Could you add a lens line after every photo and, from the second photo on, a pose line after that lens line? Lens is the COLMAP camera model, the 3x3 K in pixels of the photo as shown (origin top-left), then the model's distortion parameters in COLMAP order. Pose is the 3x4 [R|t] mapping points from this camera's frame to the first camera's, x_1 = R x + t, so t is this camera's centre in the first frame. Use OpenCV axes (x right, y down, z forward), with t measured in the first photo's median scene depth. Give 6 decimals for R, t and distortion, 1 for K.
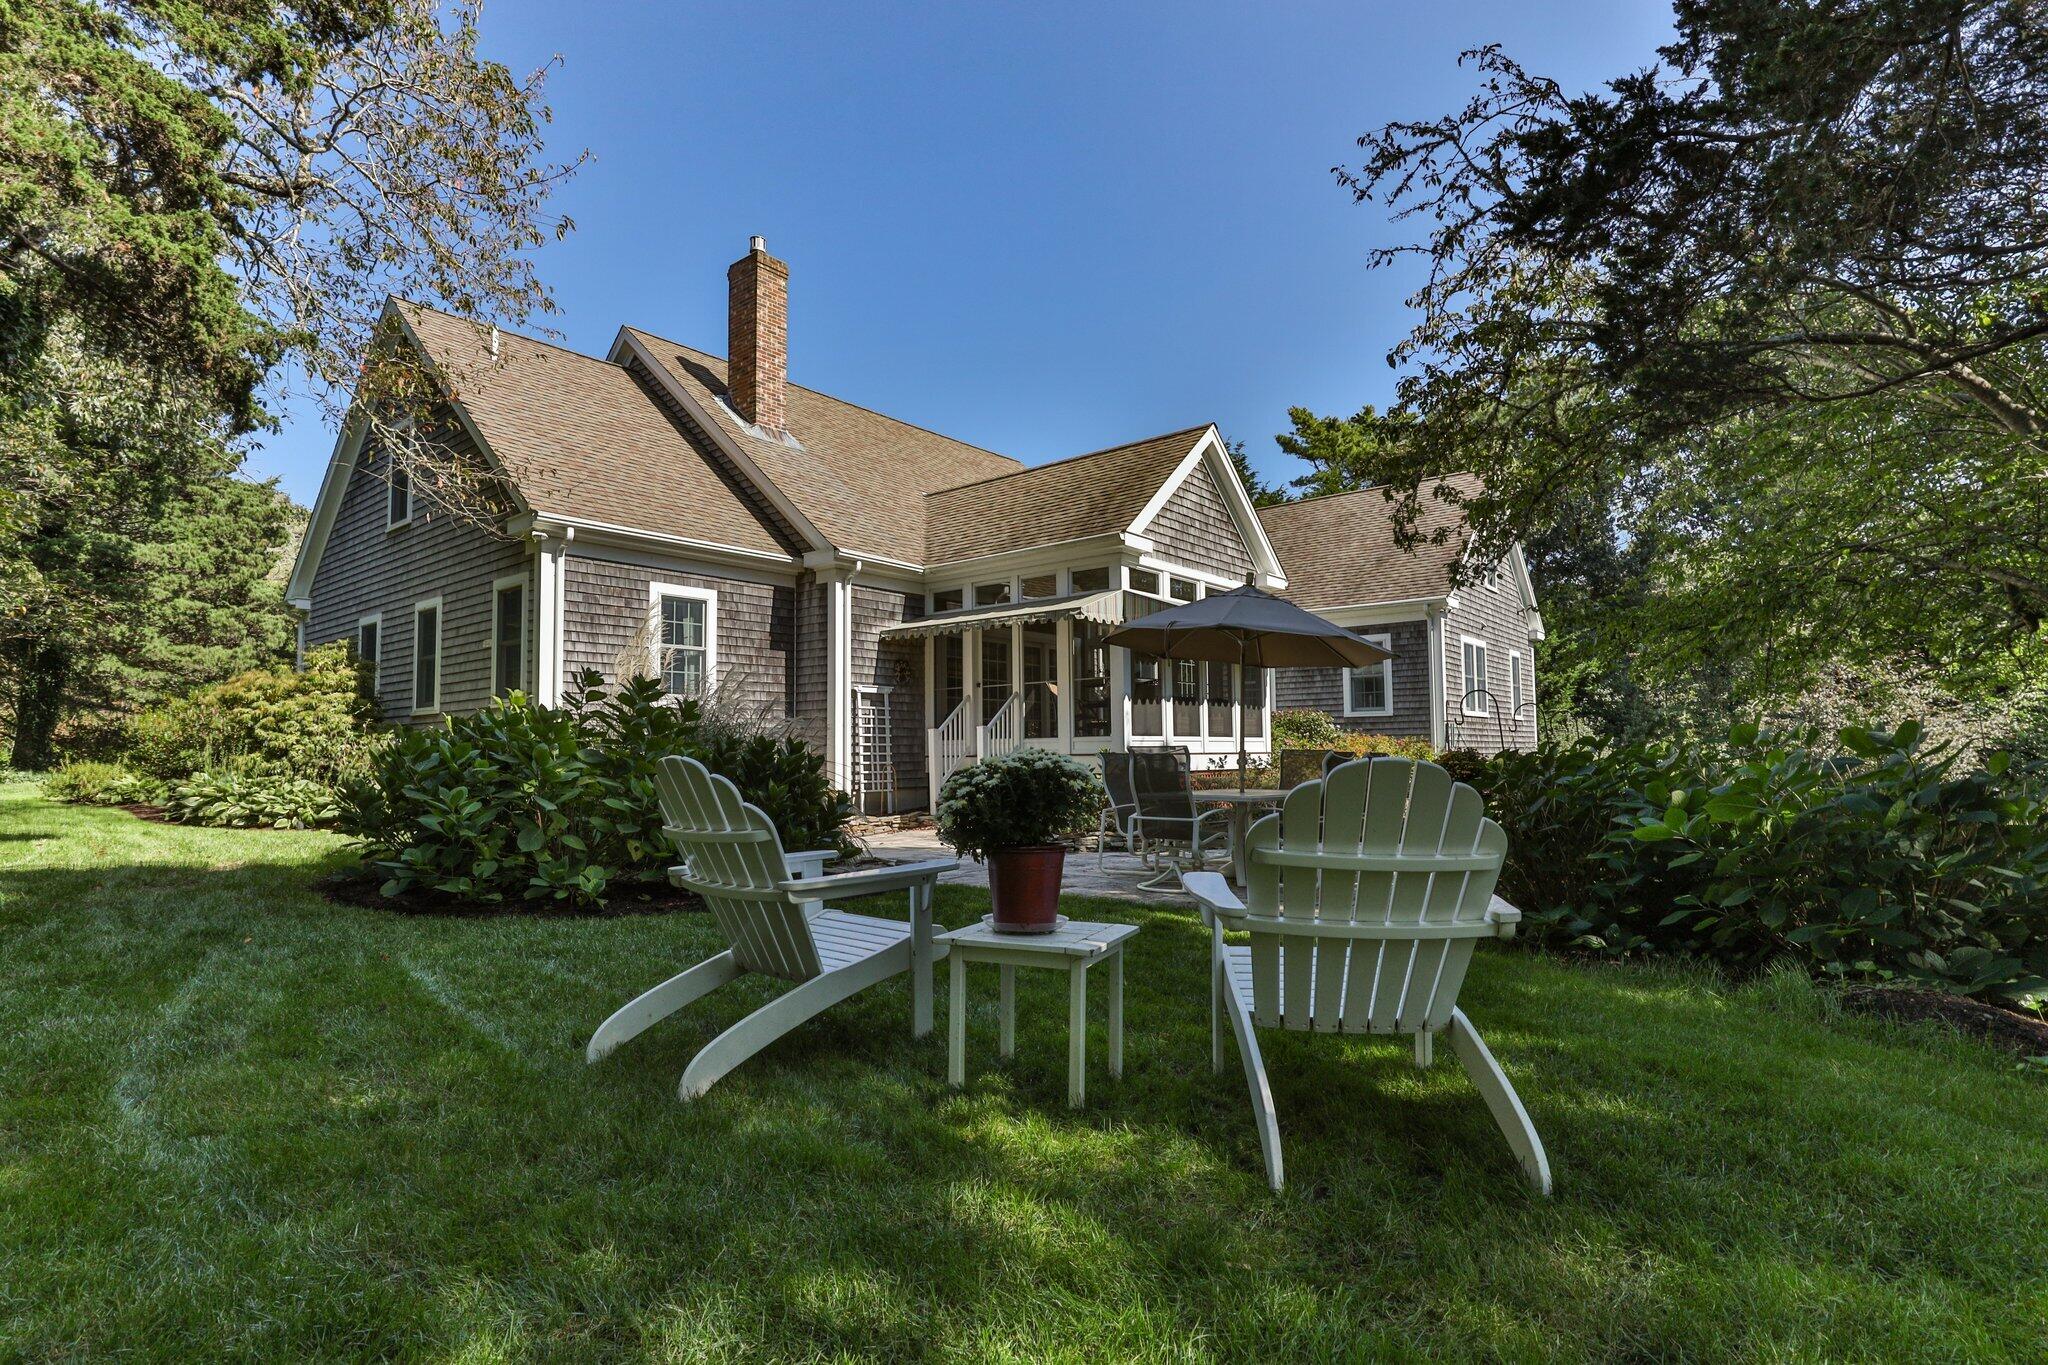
lens RADIAL K [[1013.8, 0, 1011.4], [0, 1013.8, 680.8], [0, 0, 1]] dist [-0.015539, 0.000014]
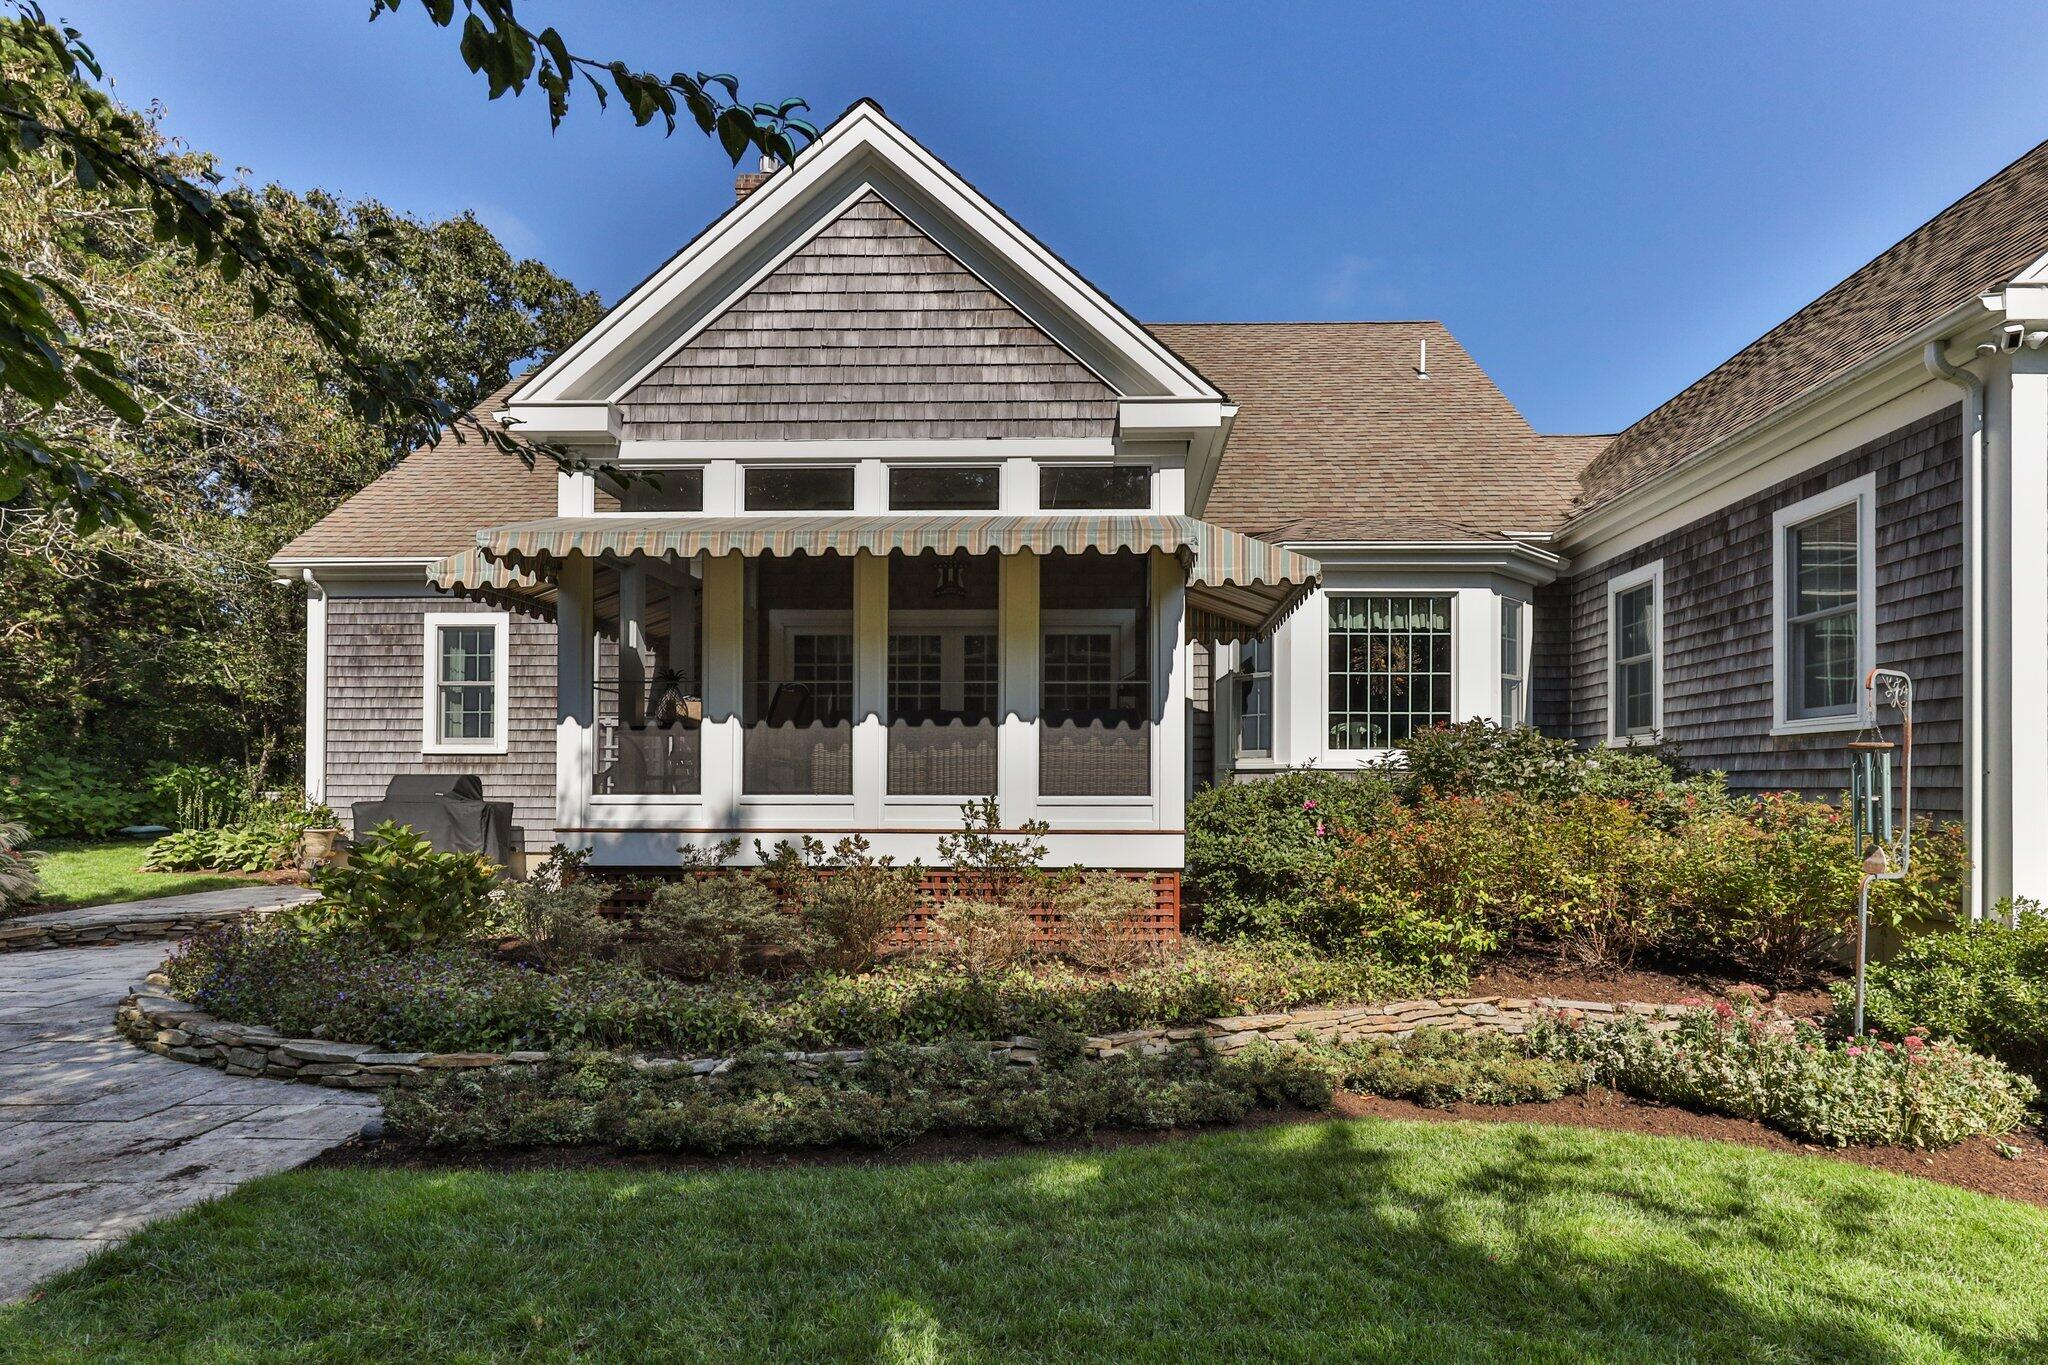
lens RADIAL K [[1013.8, 0, 1061.0], [0, 1013.8, 775.1], [0, 0, 1]] dist [-0.015539, 0.000014]
pose [[0.619028, 0.004245, -0.785357, 0.612467], [0.049890, 0.997753, 0.044717, 0.029696], [0.783782, -0.066863, 0.617426, 0.781270]]
